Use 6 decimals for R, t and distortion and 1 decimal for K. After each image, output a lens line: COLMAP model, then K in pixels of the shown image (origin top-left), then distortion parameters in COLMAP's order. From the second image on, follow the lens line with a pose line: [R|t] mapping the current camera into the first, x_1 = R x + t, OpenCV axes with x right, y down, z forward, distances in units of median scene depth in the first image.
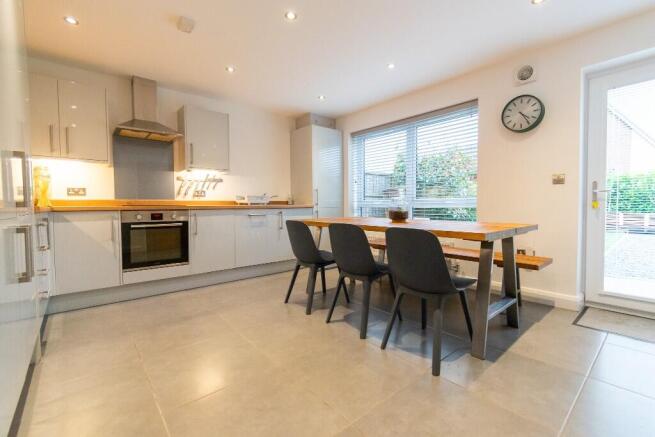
lens RADIAL K [[288.3, 0, 334.9], [0, 288.3, 210.8], [0, 0, 1]] dist [-0.001253, -0.000194]
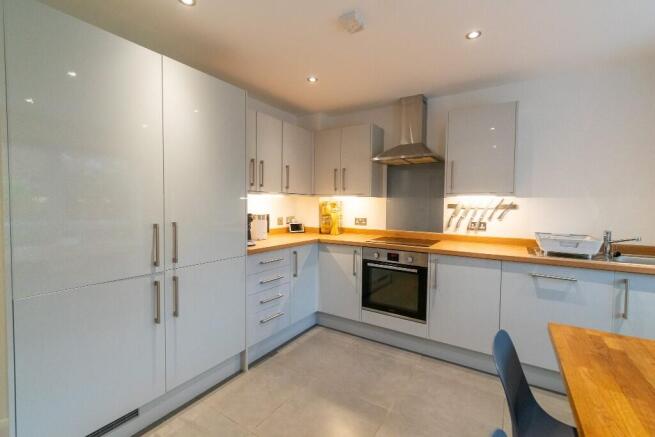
lens RADIAL K [[288.3, 0, 326.5], [0, 288.3, 214.8], [0, 0, 1]] dist [-0.001253, -0.000194]
pose [[0.277071, 0.037819, -0.960105, 0.117890], [-0.040497, 0.998797, 0.027656, -0.098280], [0.959996, 0.031218, 0.278269, 0.470063]]
